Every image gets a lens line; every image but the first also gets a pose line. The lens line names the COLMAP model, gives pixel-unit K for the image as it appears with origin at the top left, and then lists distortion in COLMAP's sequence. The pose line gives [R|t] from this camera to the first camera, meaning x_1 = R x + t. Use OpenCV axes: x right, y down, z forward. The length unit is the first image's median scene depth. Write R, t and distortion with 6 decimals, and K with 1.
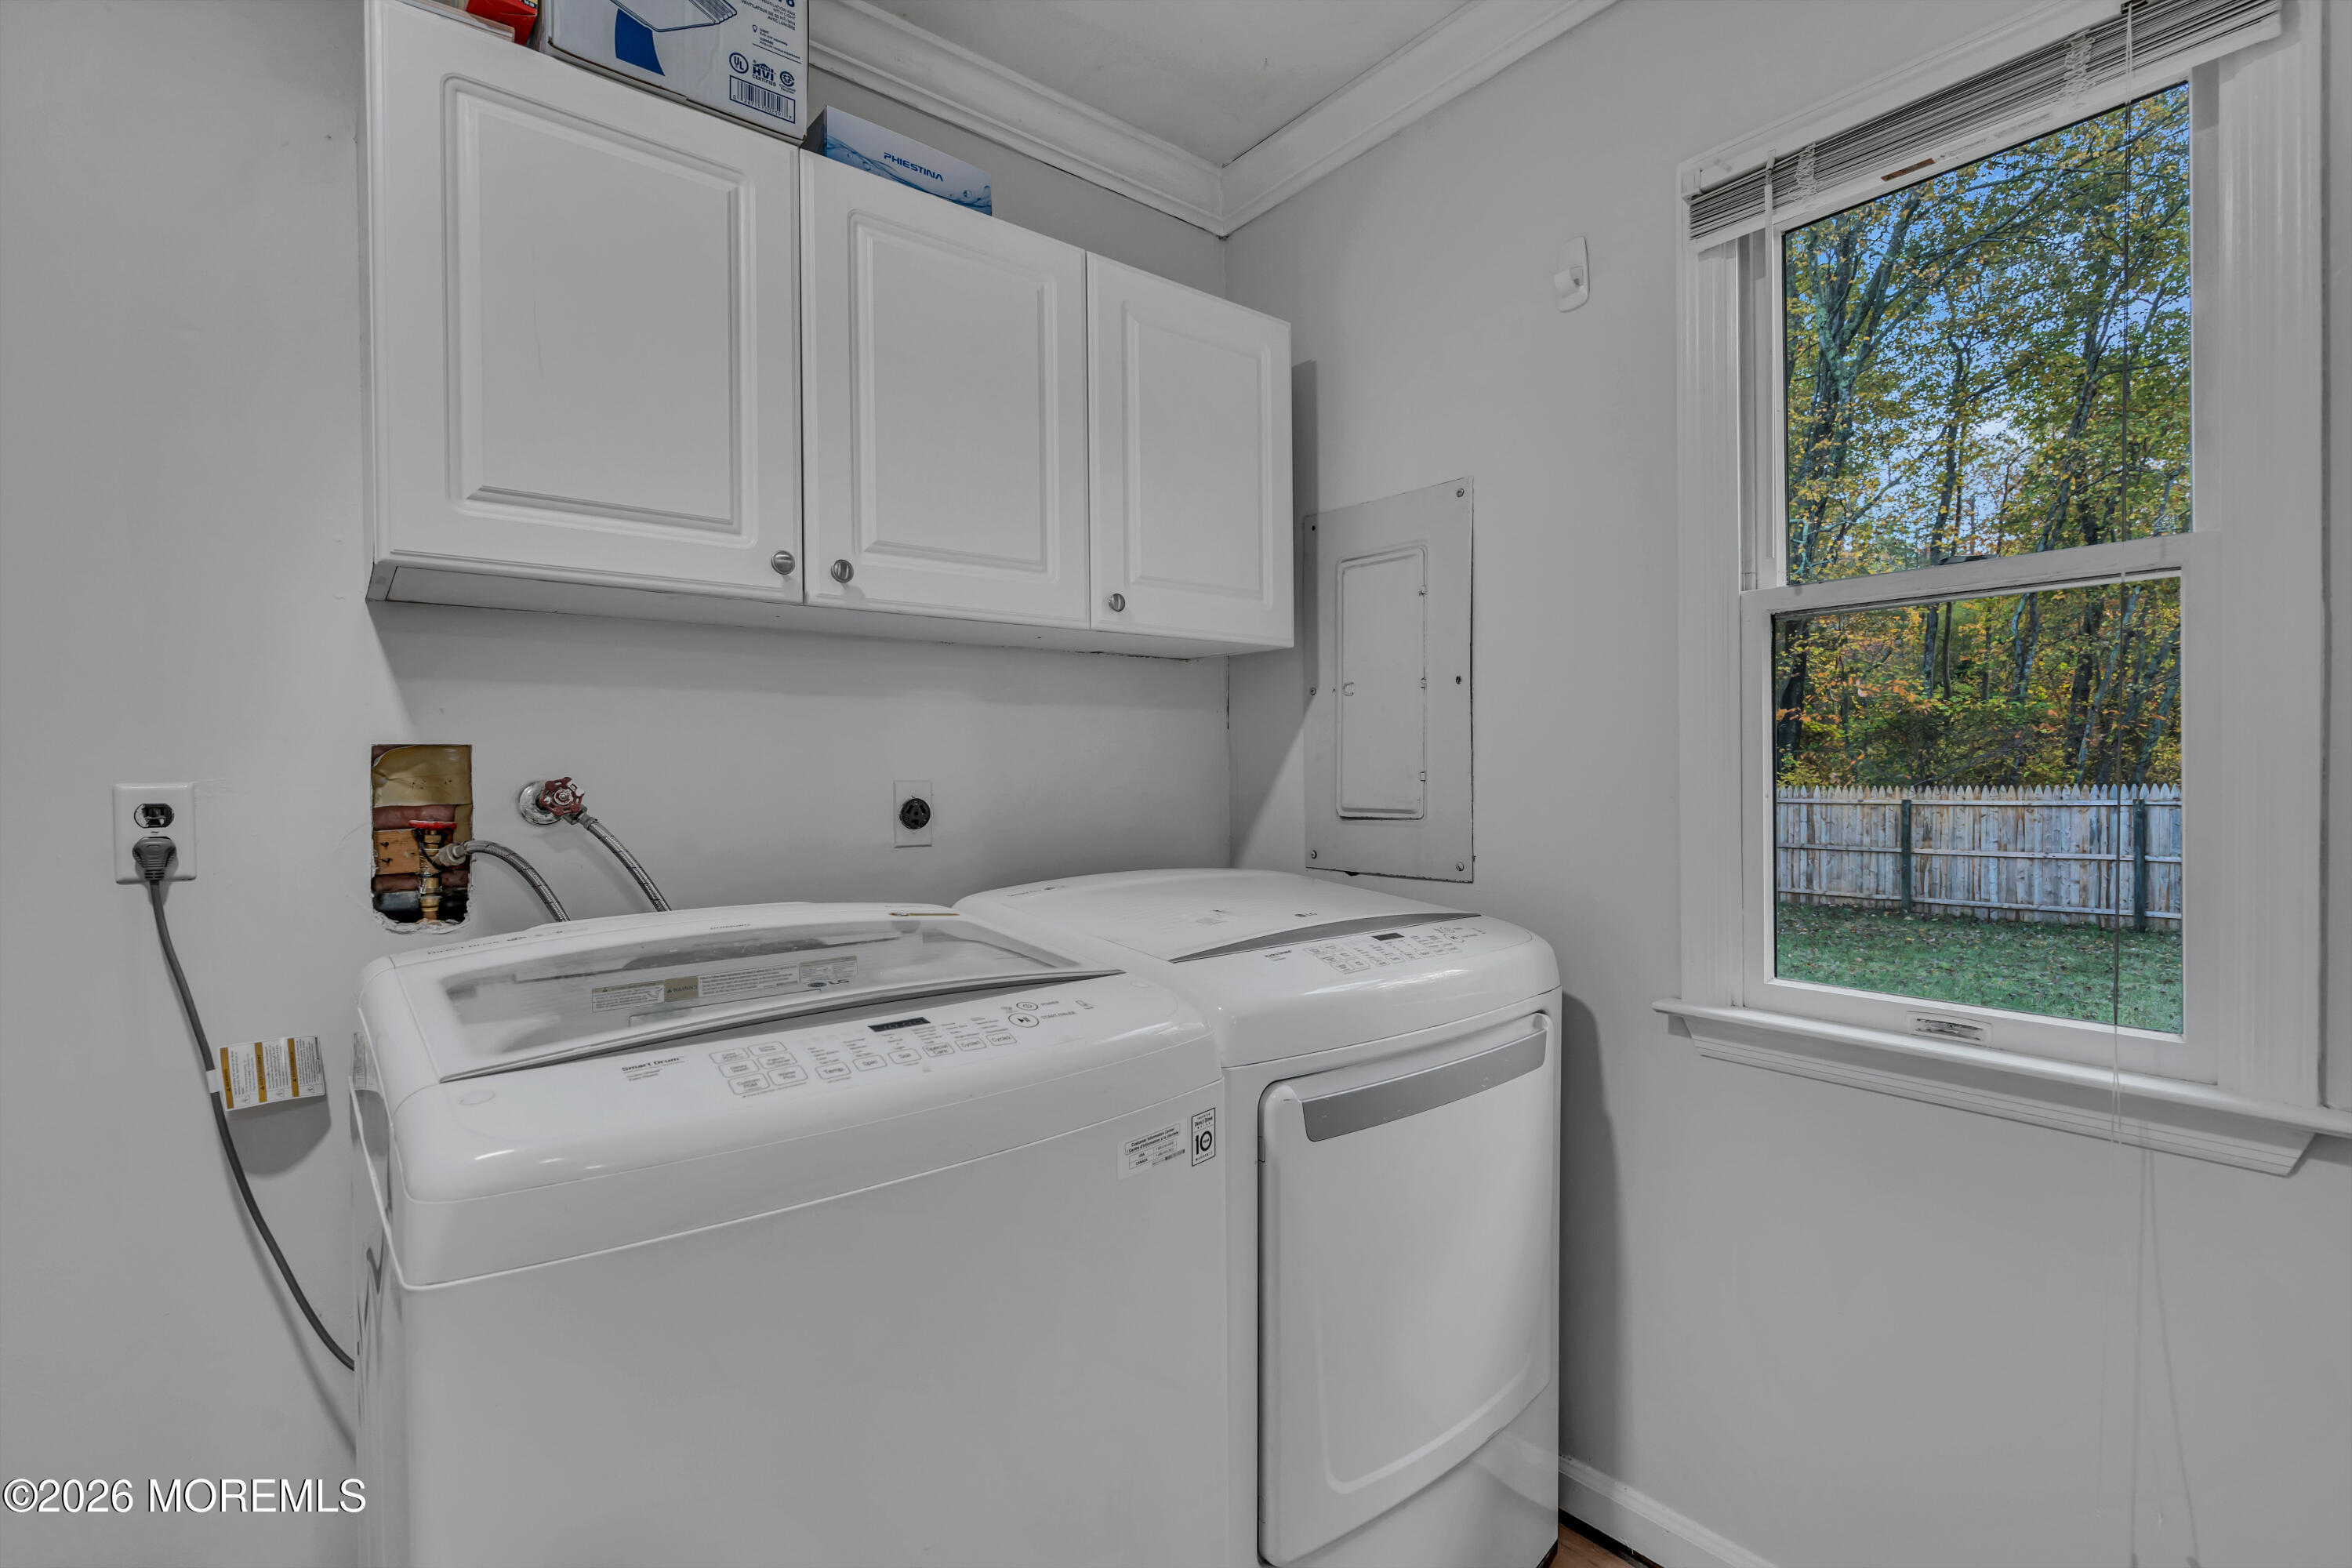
lens RADIAL K [[1073.9, 0, 1187.3], [0, 1073.9, 790.3], [0, 0, 1]] dist [0.001775, 0.000635]
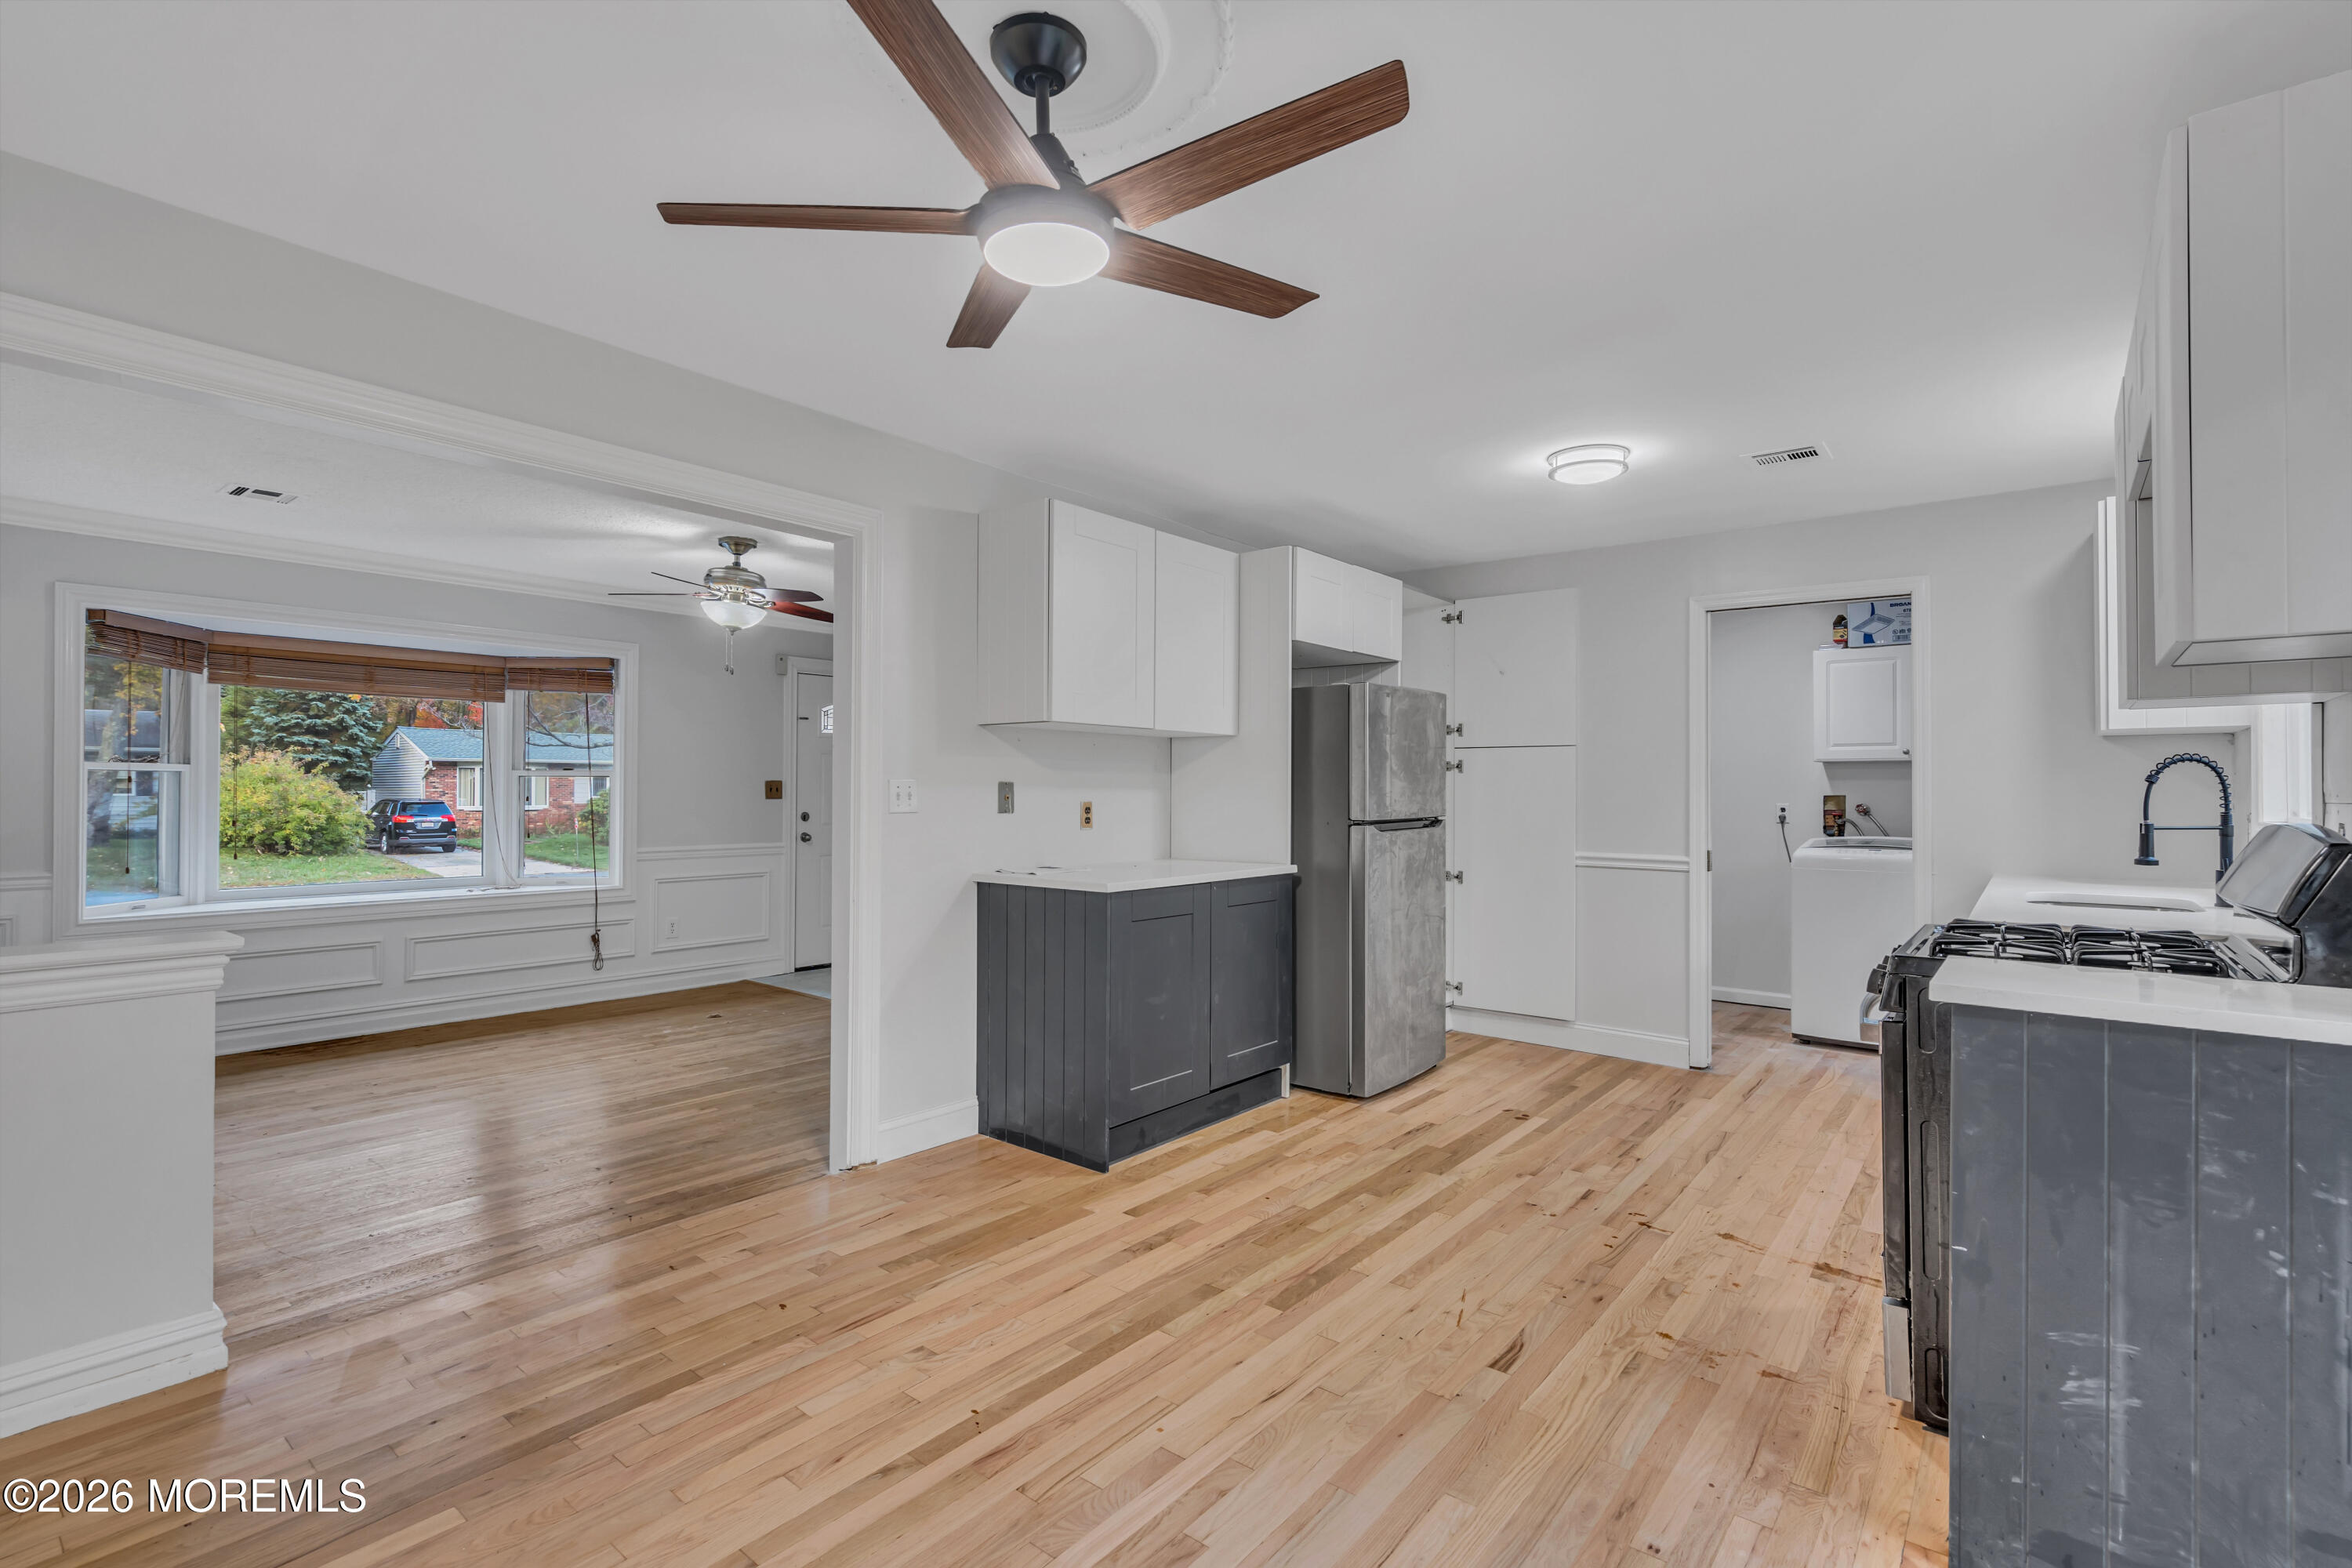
lens RADIAL K [[1067.5, 0, 1174.9], [0, 1067.5, 780.9], [0, 0, 1]] dist [-0.002093, 0.001062]
pose [[0.192979, -0.002330, -0.981200, 2.872461], [-0.020139, 0.999777, -0.006335, -0.019884], [0.980996, 0.020983, 0.192889, -2.334809]]
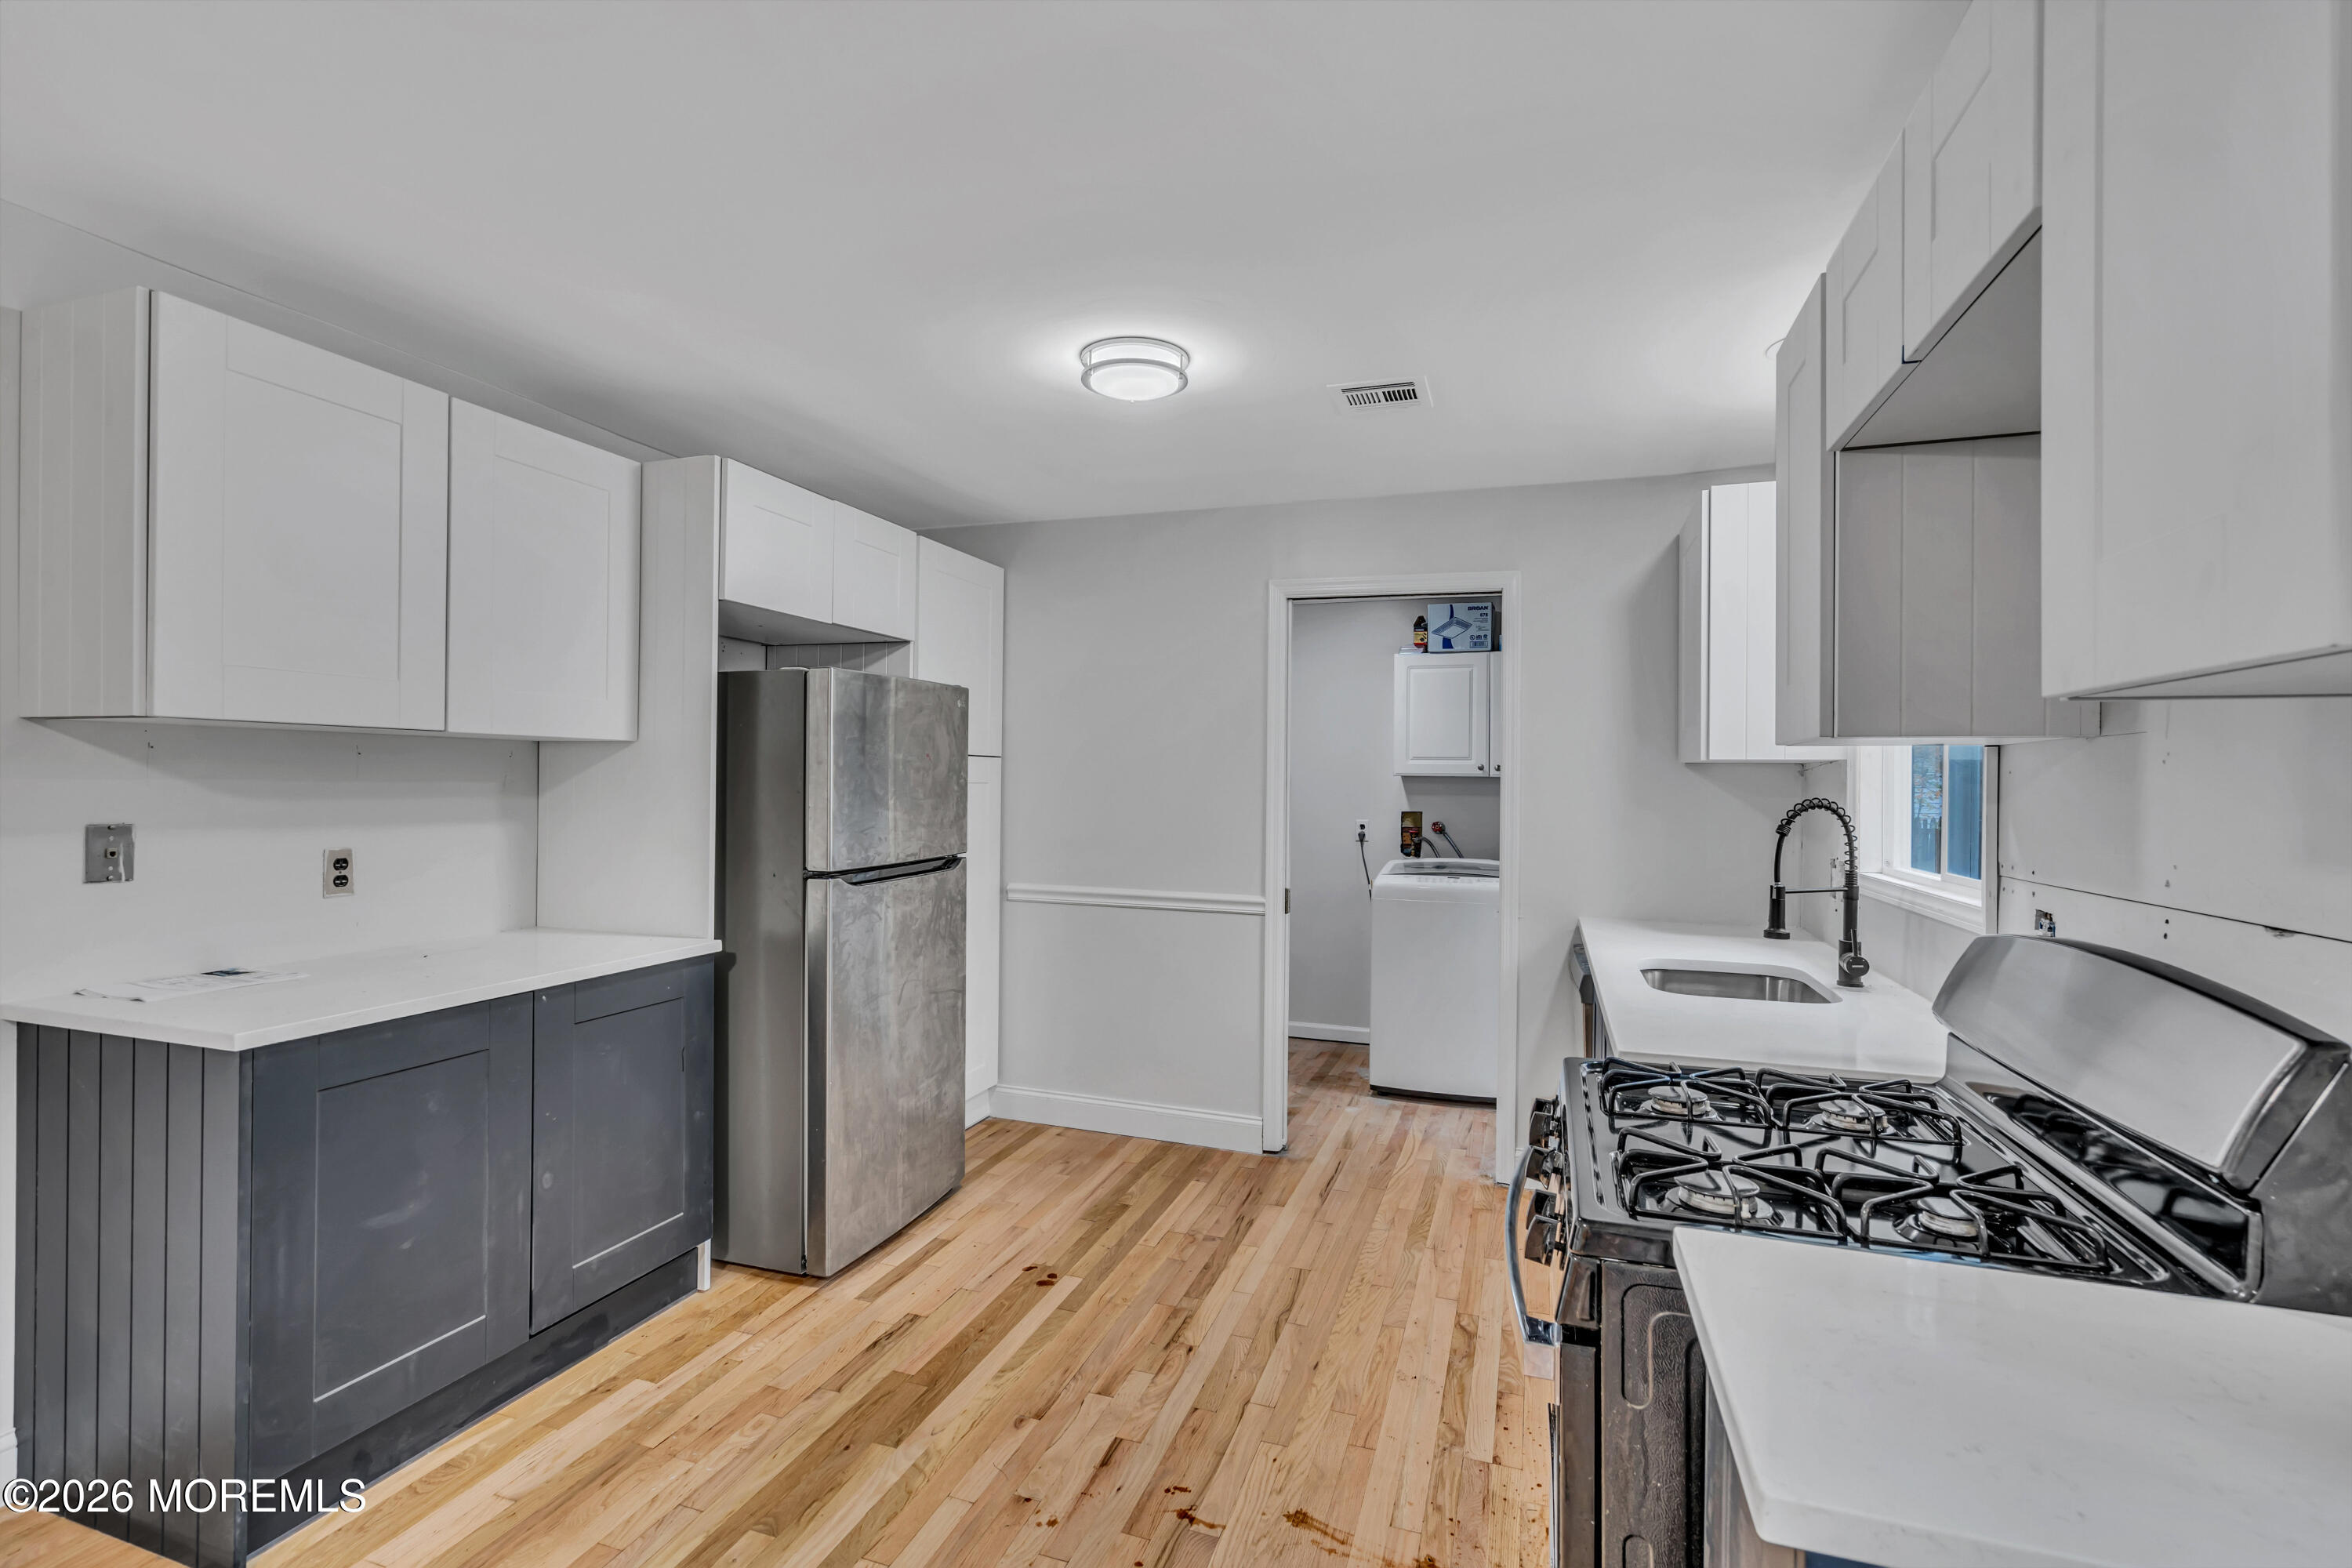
lens RADIAL K [[1067.5, 0, 1174.9], [0, 1067.5, 780.9], [0, 0, 1]] dist [-0.002093, 0.001062]
pose [[0.520011, 0.012466, -0.854068, 2.134349], [-0.027061, 0.999632, -0.001886, -0.121533], [0.853731, 0.024092, 0.520157, -1.746751]]
